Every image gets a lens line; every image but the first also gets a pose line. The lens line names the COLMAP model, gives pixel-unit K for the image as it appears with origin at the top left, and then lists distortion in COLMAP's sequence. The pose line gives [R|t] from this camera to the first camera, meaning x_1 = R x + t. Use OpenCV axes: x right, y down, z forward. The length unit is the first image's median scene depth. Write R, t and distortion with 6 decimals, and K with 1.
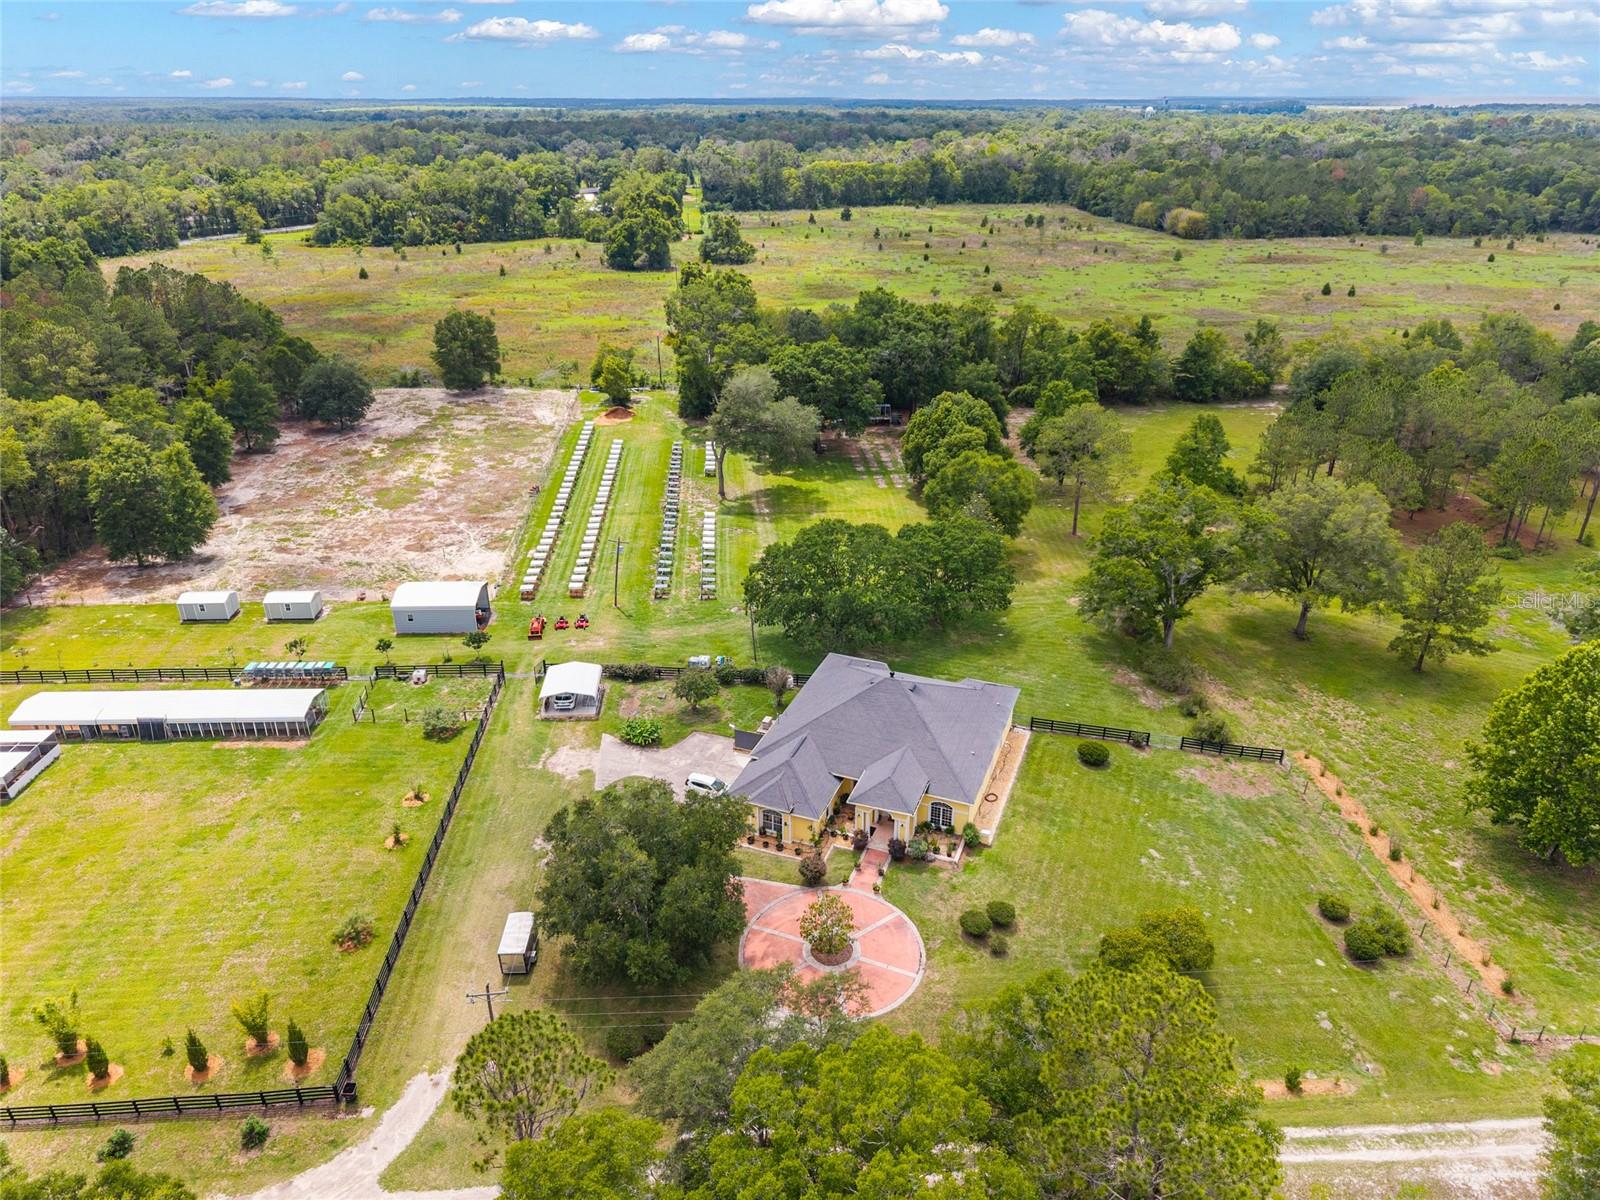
lens RADIAL K [[1071.5, 0, 804.6], [0, 1071.5, 597.6], [0, 0, 1]] dist [0.030137, -0.029146]
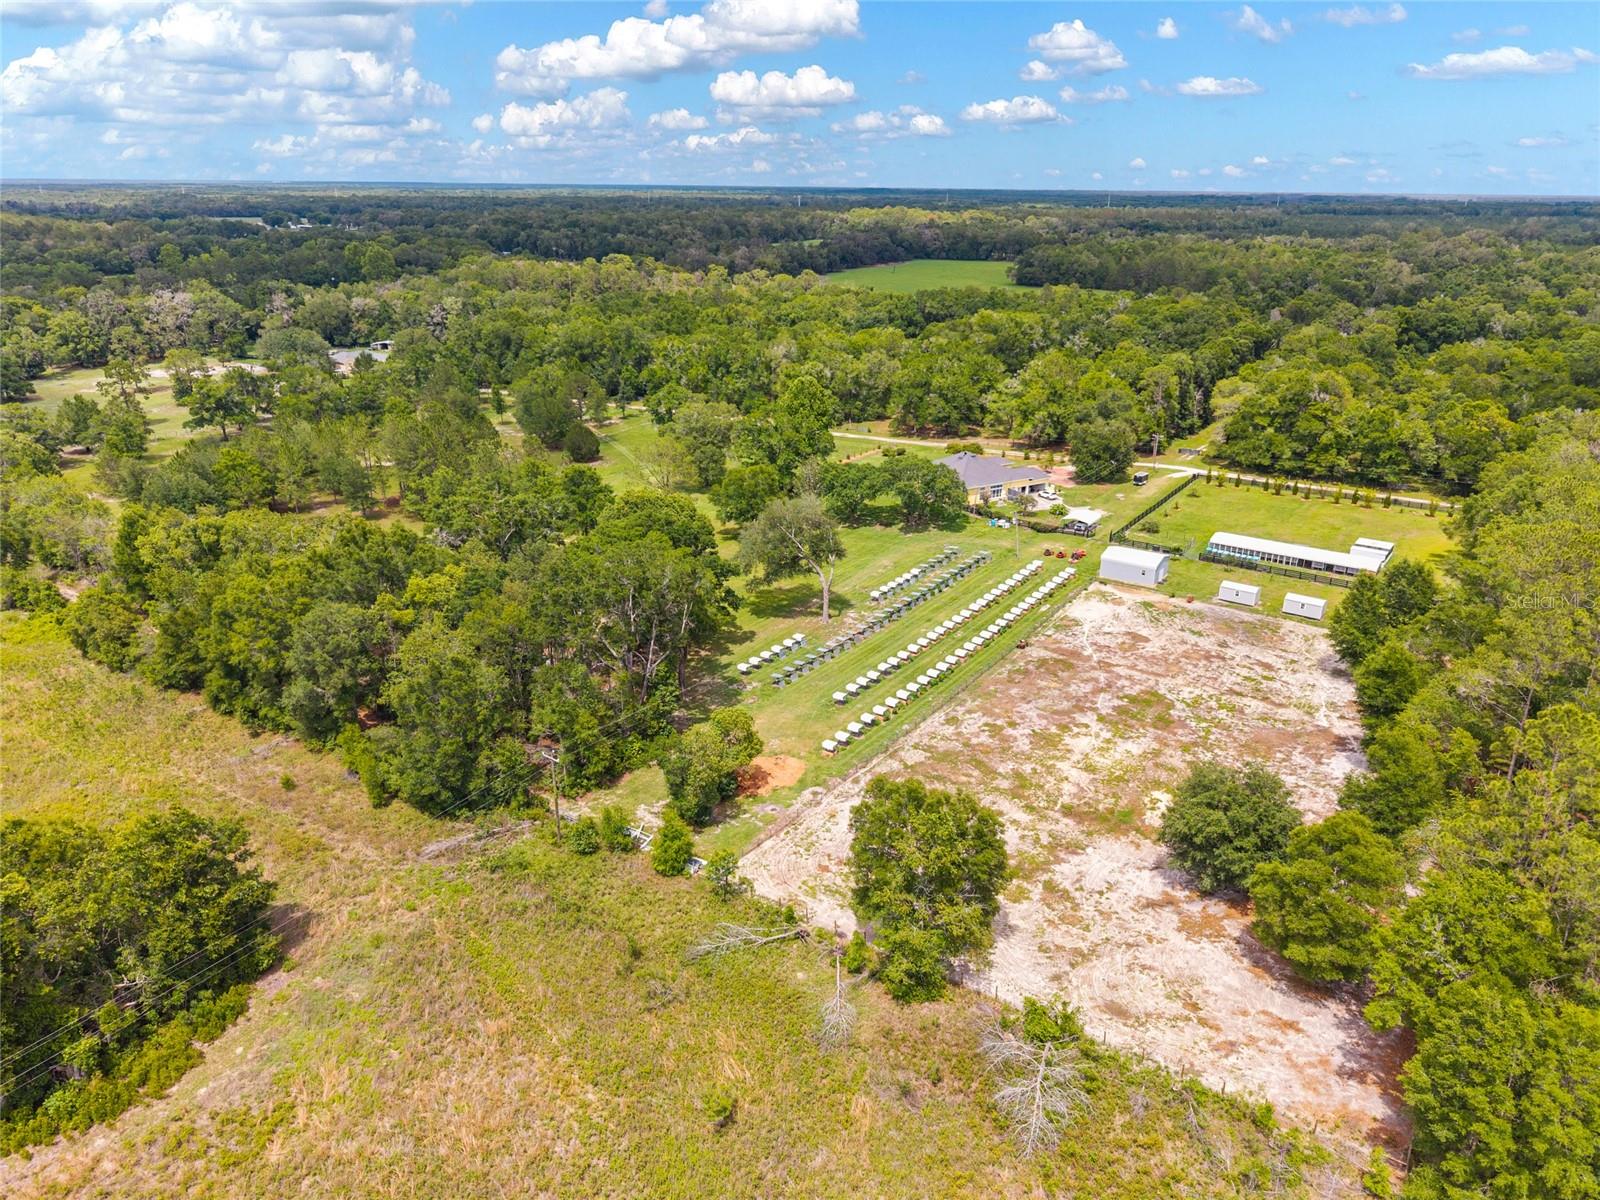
lens RADIAL K [[1092.8, 0, 800.8], [0, 1092.8, 559.7], [0, 0, 1]] dist [0.013584, 0.003048]
pose [[-0.773293, -0.208317, 0.598851, -1.112366], [0.267096, 0.749569, 0.605645, -1.291167], [-0.575046, 0.628292, -0.523996, 2.591553]]
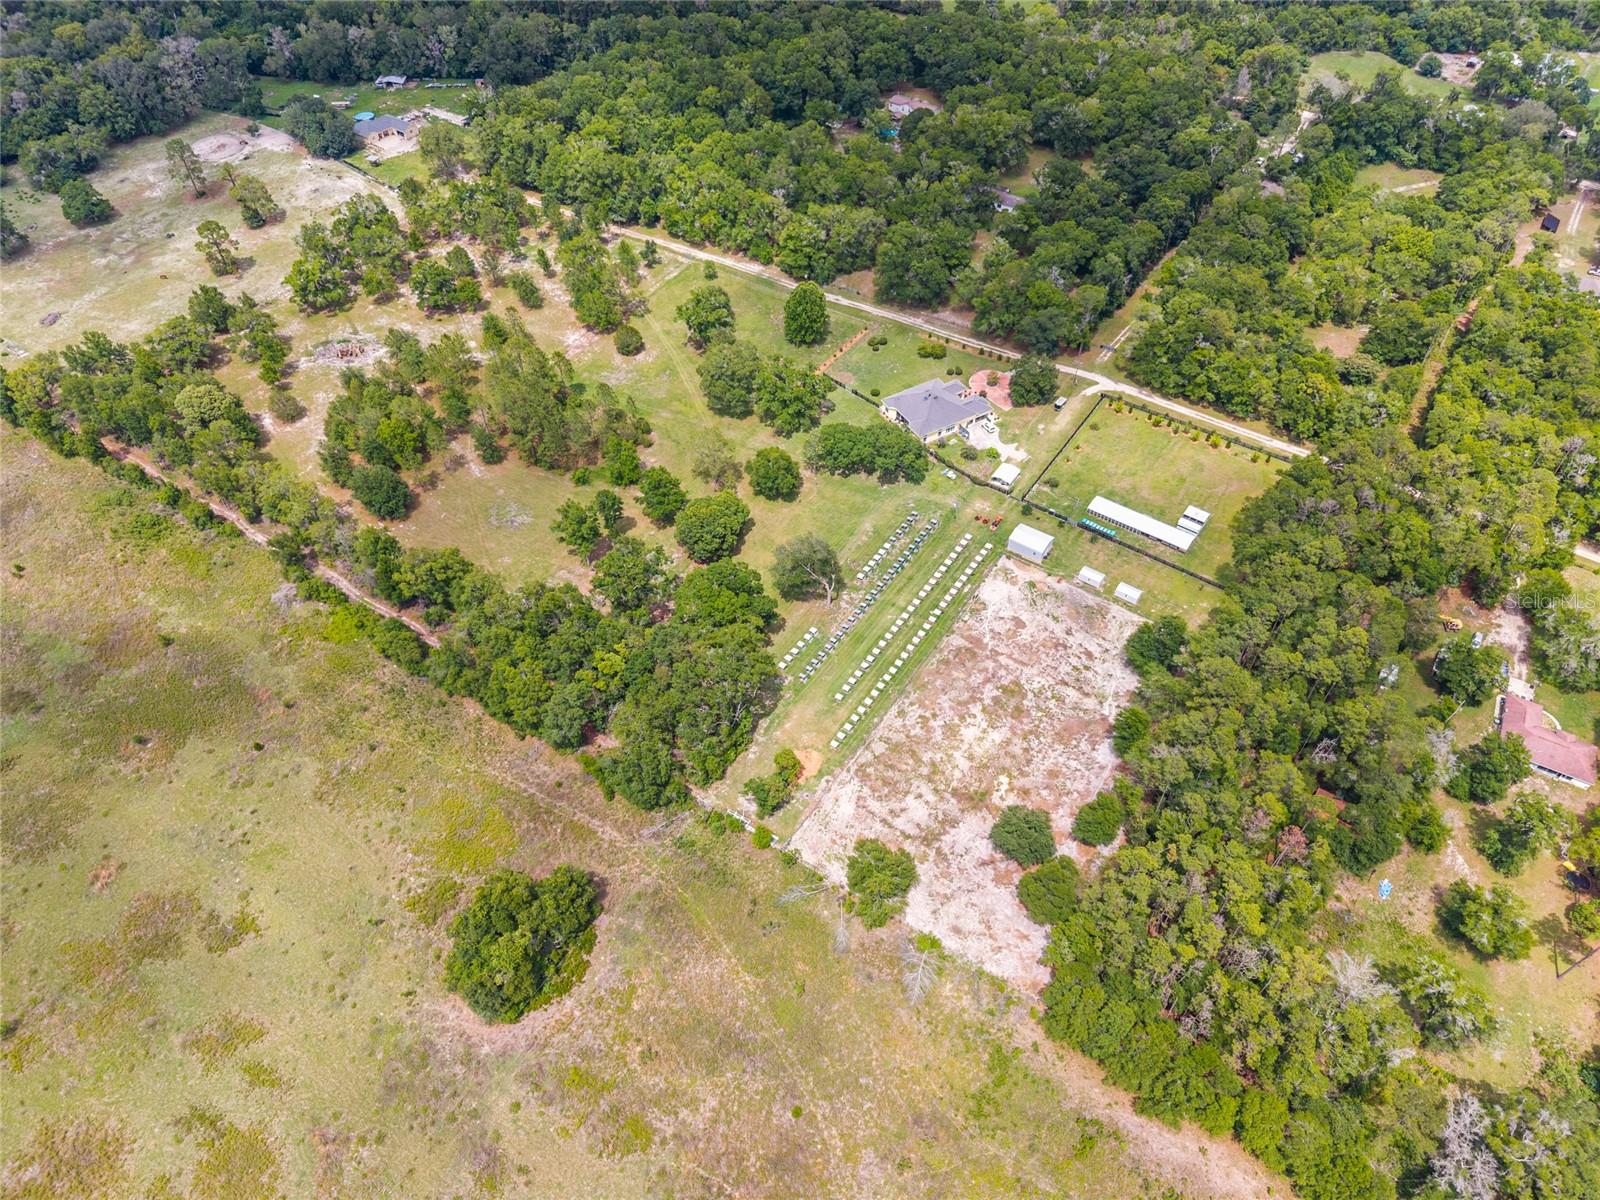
lens RADIAL K [[1074.6, 0, 800.0], [0, 1074.6, 600.0], [0, 0, 1]] dist [0.047068, -0.048614]
pose [[-0.786238, -0.459702, 0.412922, -1.189194], [0.258590, 0.362136, 0.895538, -2.615374], [-0.561214, 0.810883, -0.165851, 2.209507]]
